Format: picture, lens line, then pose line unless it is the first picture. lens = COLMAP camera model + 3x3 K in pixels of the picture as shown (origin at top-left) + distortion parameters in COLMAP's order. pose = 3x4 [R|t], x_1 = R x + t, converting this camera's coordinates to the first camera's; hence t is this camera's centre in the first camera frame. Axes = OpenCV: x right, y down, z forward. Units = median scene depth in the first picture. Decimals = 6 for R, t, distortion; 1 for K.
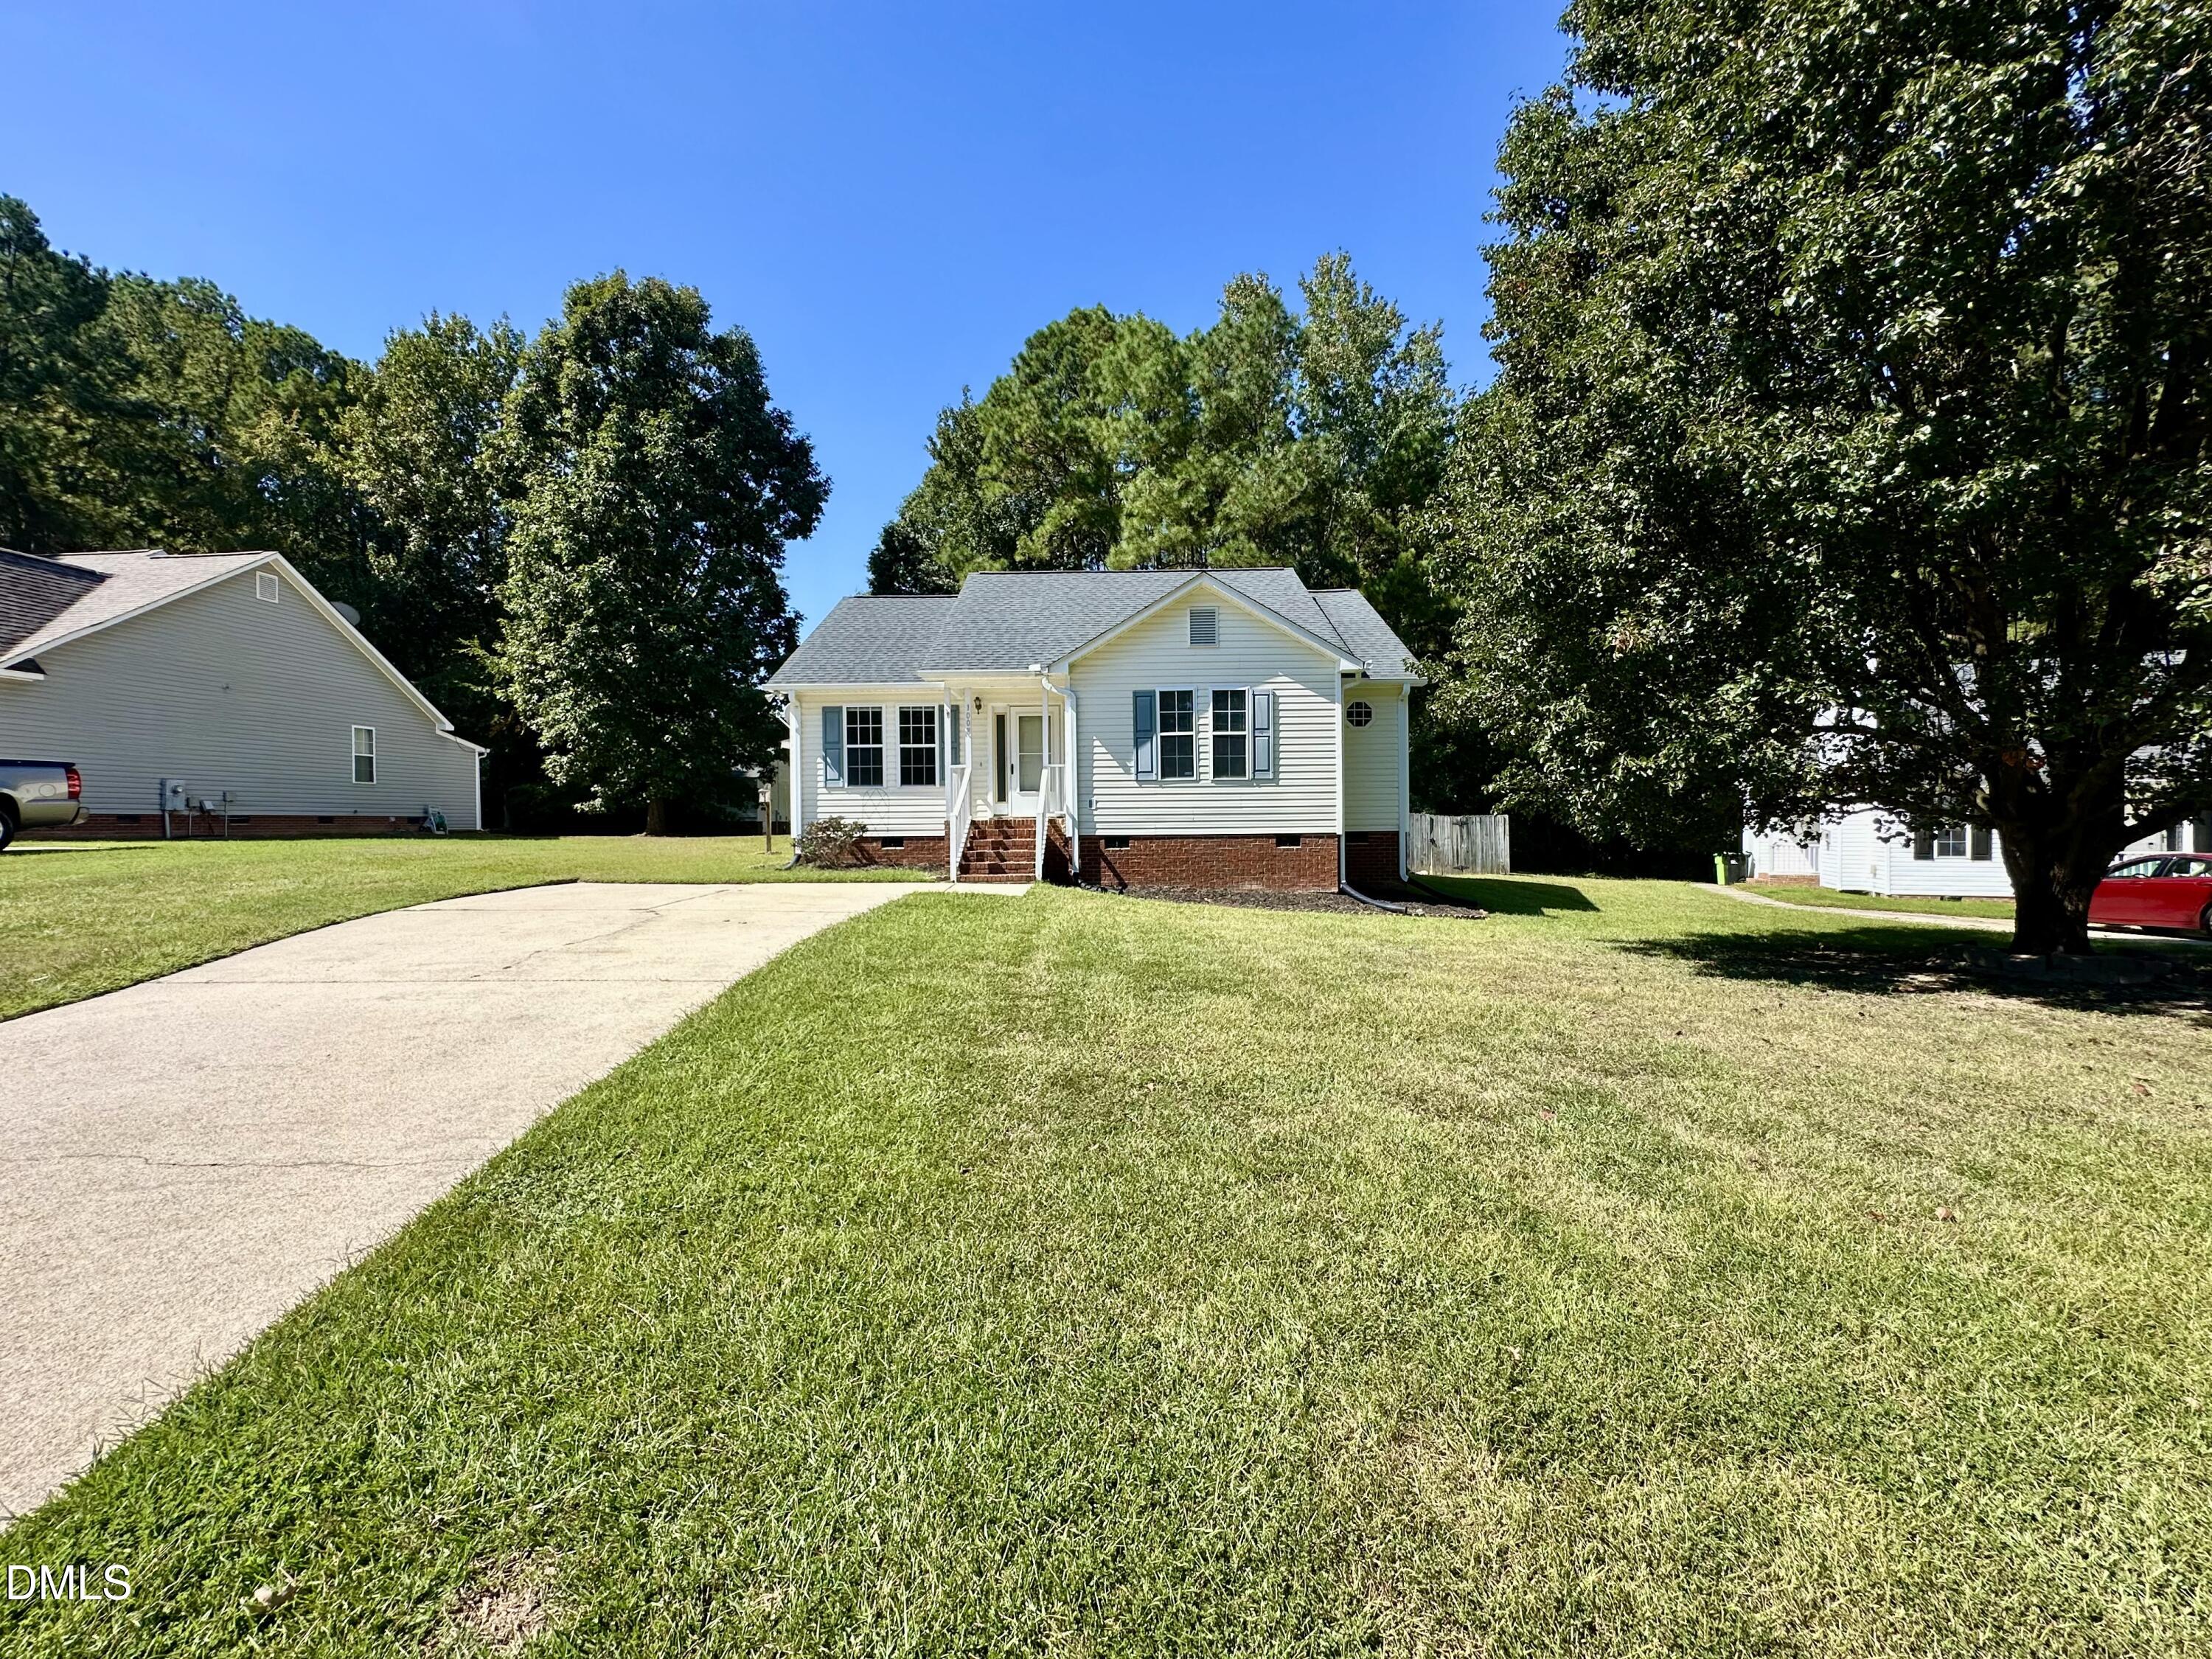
lens RADIAL K [[883.0, 0, 1106.6], [0, 883.0, 827.5], [0, 0, 1]] dist [-0.002363, 0.001134]
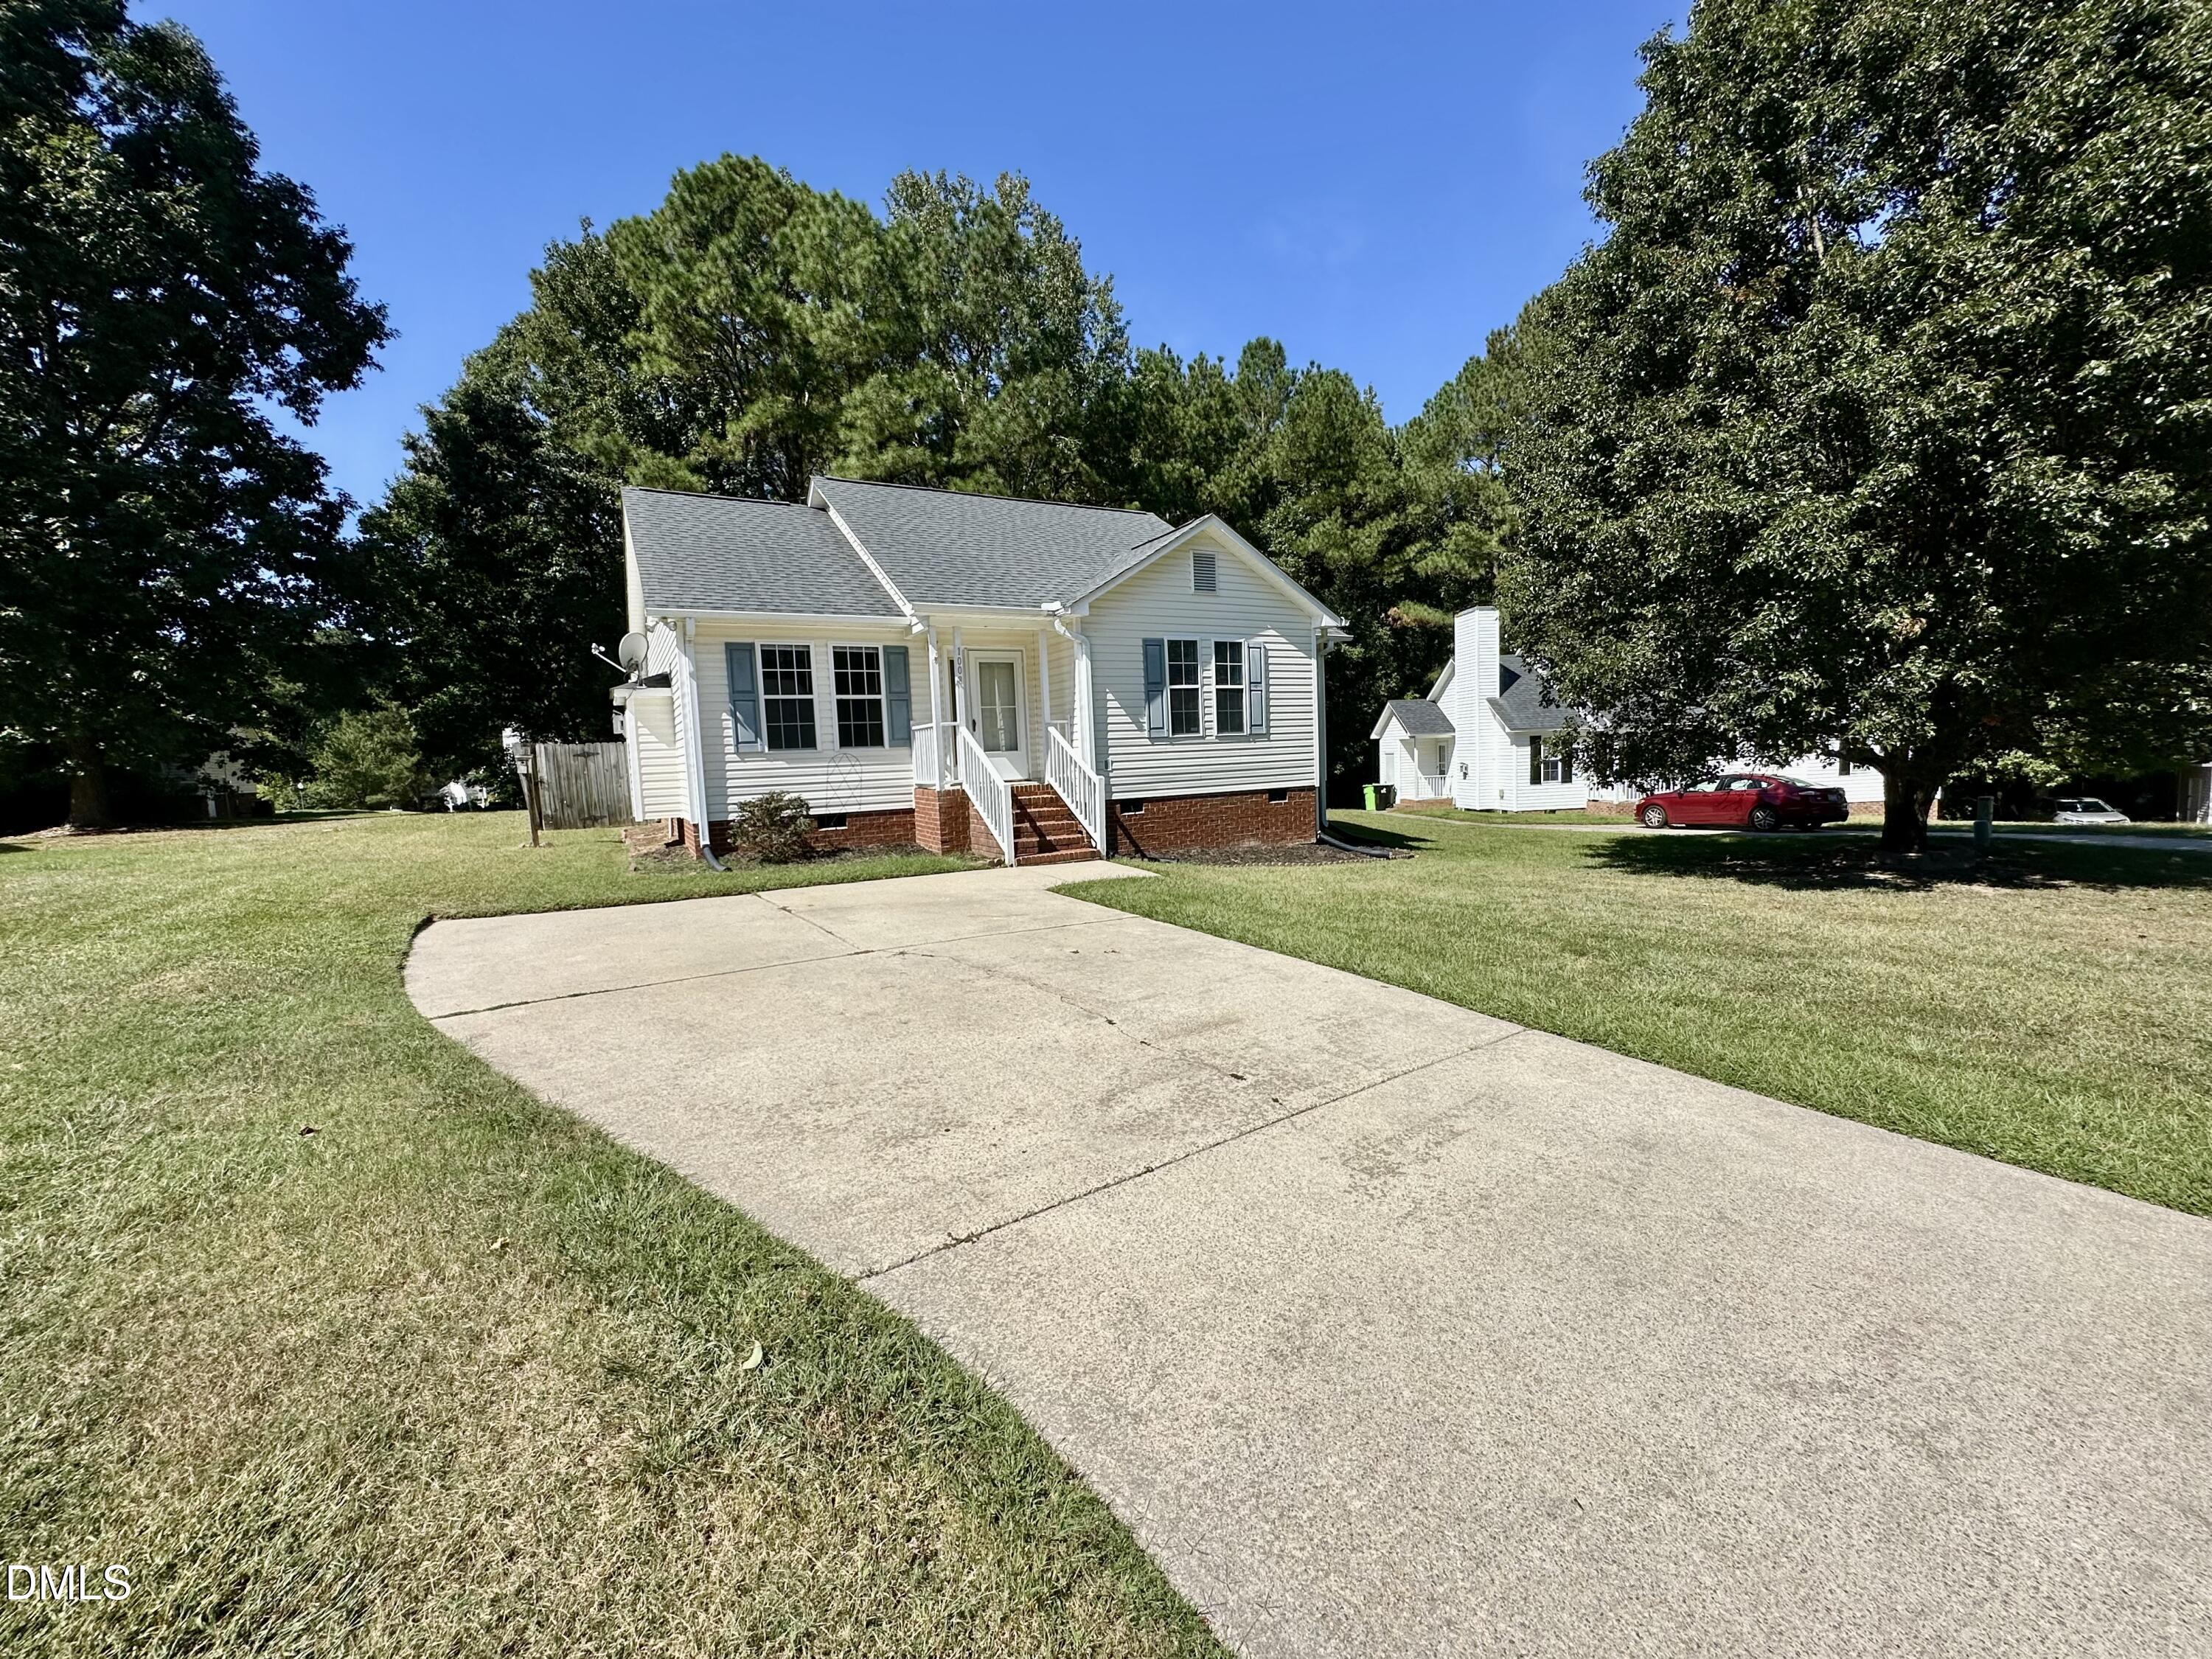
lens RADIAL K [[883.0, 0, 1105.2], [0, 883.0, 826.0], [0, 0, 1]] dist [-0.002363, 0.001134]
pose [[0.867920, -0.066550, 0.492225, -0.461419], [0.036204, 0.996824, 0.070937, -0.028556], [-0.495382, -0.043747, 0.867573, 0.226475]]
